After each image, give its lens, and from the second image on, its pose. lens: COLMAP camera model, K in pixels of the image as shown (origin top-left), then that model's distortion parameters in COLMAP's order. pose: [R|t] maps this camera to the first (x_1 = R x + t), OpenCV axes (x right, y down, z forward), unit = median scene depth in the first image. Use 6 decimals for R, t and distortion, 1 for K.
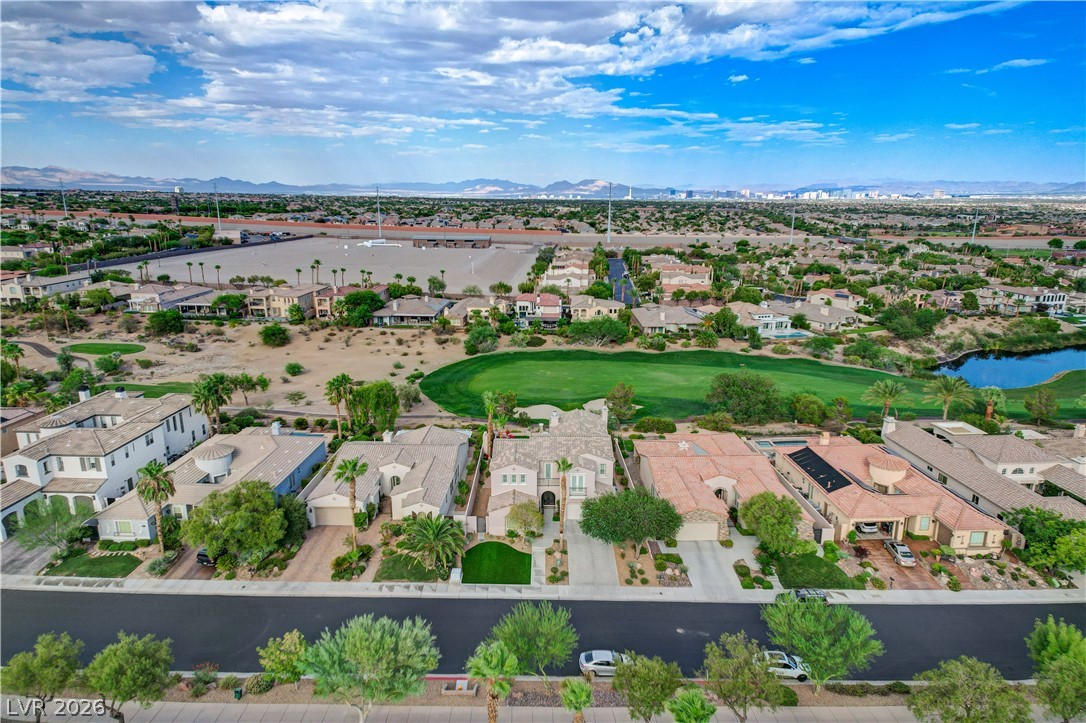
lens RADIAL K [[670.1, 0, 540.0], [0, 670.1, 376.8], [0, 0, 1]] dist [0.086898, -0.065983]
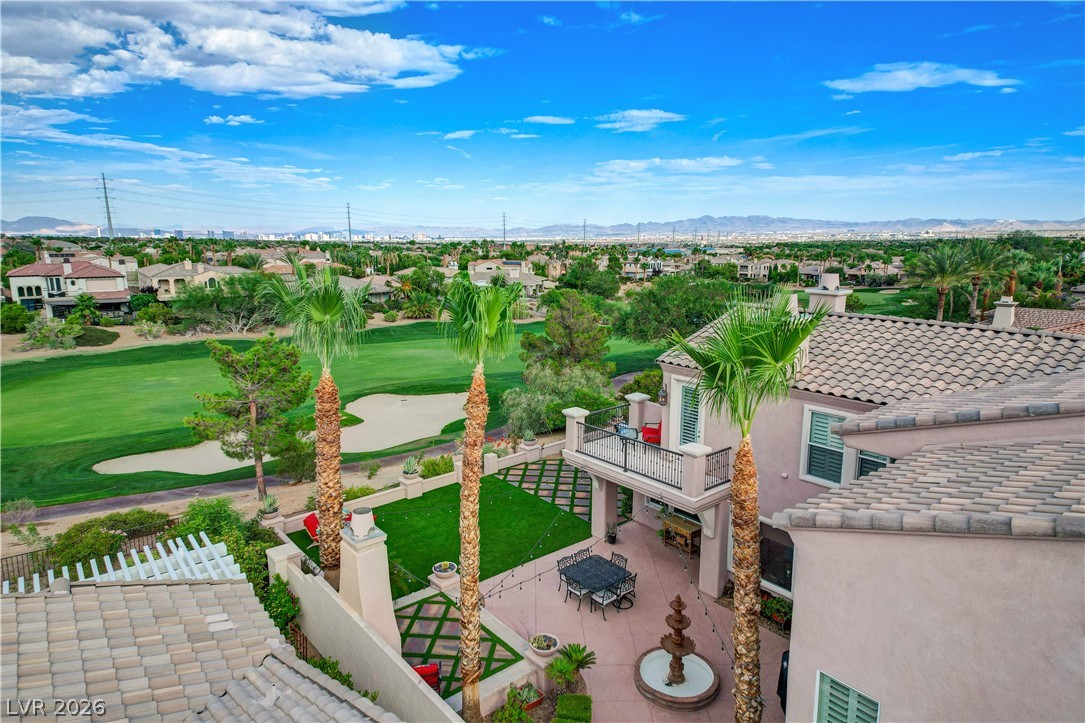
lens RADIAL K [[669.5, 0, 547.5], [0, 669.5, 384.2], [0, 0, 1]] dist [0.086898, -0.065983]
pose [[0.766120, -0.145348, 0.626047, -0.069539], [0.176358, 0.984244, 0.012693, 0.030102], [-0.618028, 0.100684, 0.779682, 0.436858]]
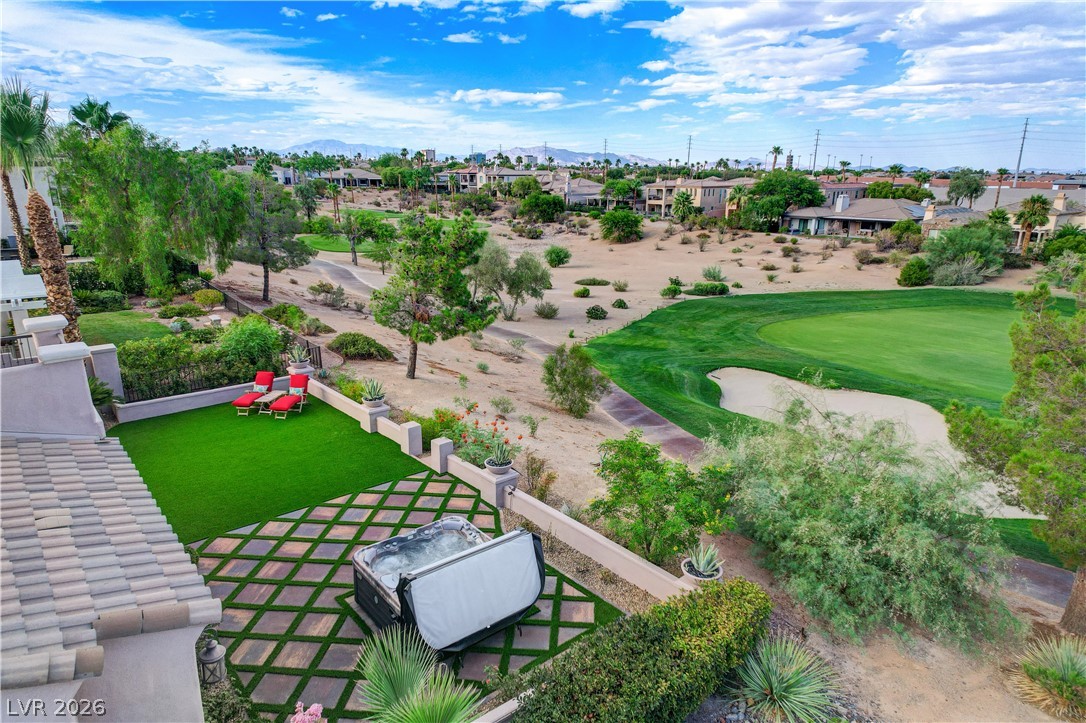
lens RADIAL K [[670.1, 0, 549.3], [0, 670.1, 378.3], [0, 0, 1]] dist [0.086898, -0.065983]
pose [[0.638963, 0.227316, -0.734884, 0.085197], [-0.214479, 0.970101, 0.113591, 0.023803], [0.738732, 0.085037, 0.668613, 0.512418]]
